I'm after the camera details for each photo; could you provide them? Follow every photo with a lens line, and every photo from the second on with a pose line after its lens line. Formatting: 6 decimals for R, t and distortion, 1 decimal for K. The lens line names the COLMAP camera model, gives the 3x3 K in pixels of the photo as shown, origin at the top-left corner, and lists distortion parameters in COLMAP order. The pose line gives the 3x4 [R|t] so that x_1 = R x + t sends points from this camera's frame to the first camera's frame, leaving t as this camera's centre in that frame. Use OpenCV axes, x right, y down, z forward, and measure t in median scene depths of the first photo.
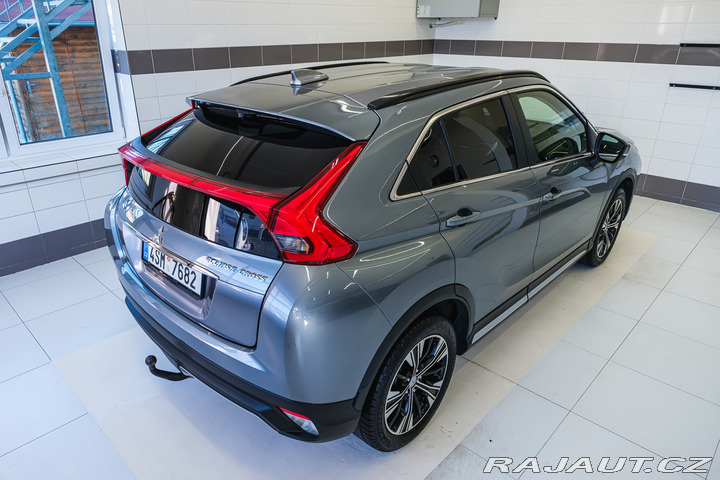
lens RADIAL K [[474.7, 0, 349.5], [0, 474.7, 243.0], [0, 0, 1]] dist [0.000825, -0.000086]
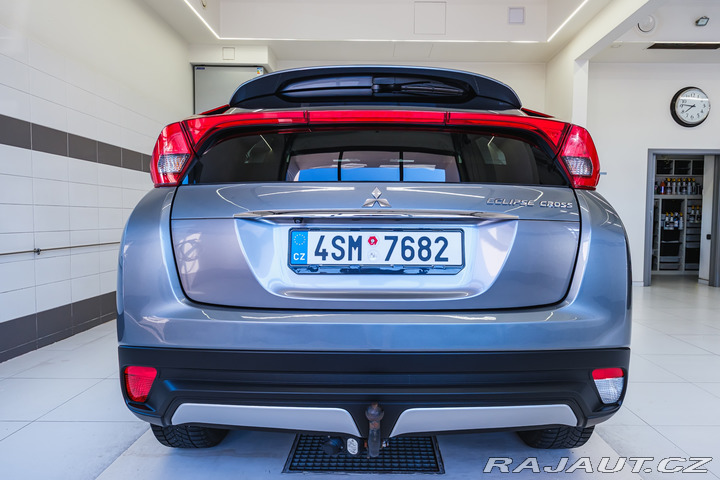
lens RADIAL K [[461.0, 0, 360.0], [0, 461.0, 240.0], [0, 0, 1]] dist [0.004924, -0.000027]
pose [[0.726158, -0.037289, 0.686516, -0.751612], [0.282874, 0.926301, -0.248896, 0.169480], [-0.626639, 0.374935, 0.683189, 0.492304]]
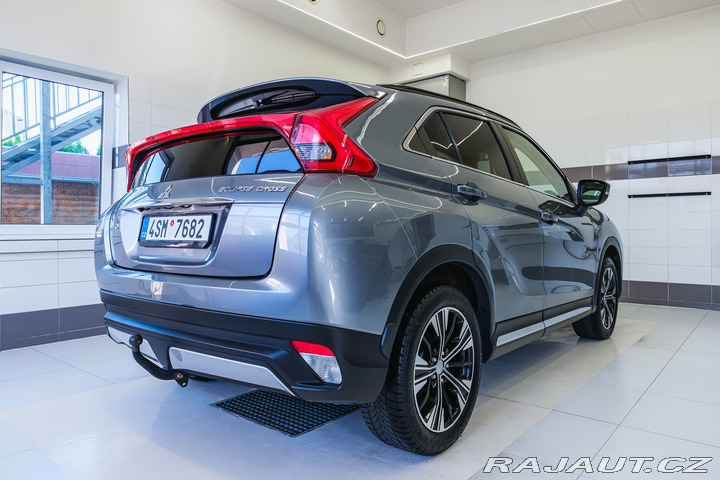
lens RADIAL K [[490.3, 0, 360.0], [0, 490.3, 240.0], [0, 0, 1]] dist [0.005129, -0.000277]
pose [[0.996943, -0.013519, 0.076954, -0.075502], [0.042751, 0.918785, -0.392437, 0.407045], [-0.065399, 0.394528, 0.916554, 0.086746]]
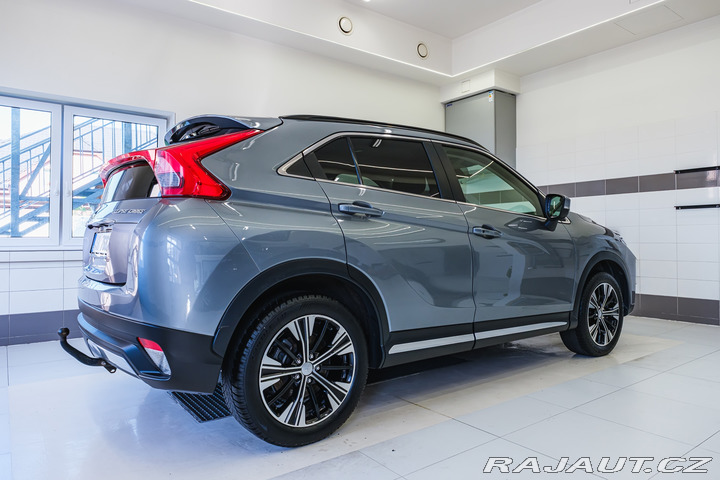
lens RADIAL K [[476.3, 0, 385.4], [0, 476.3, 238.9], [0, 0, 1]] dist [-0.000878, -0.000331]
pose [[0.991827, -0.009001, -0.127274, 0.400651], [-0.044823, 0.909350, -0.413610, 0.427277], [0.119460, 0.415934, 0.901514, 0.030085]]
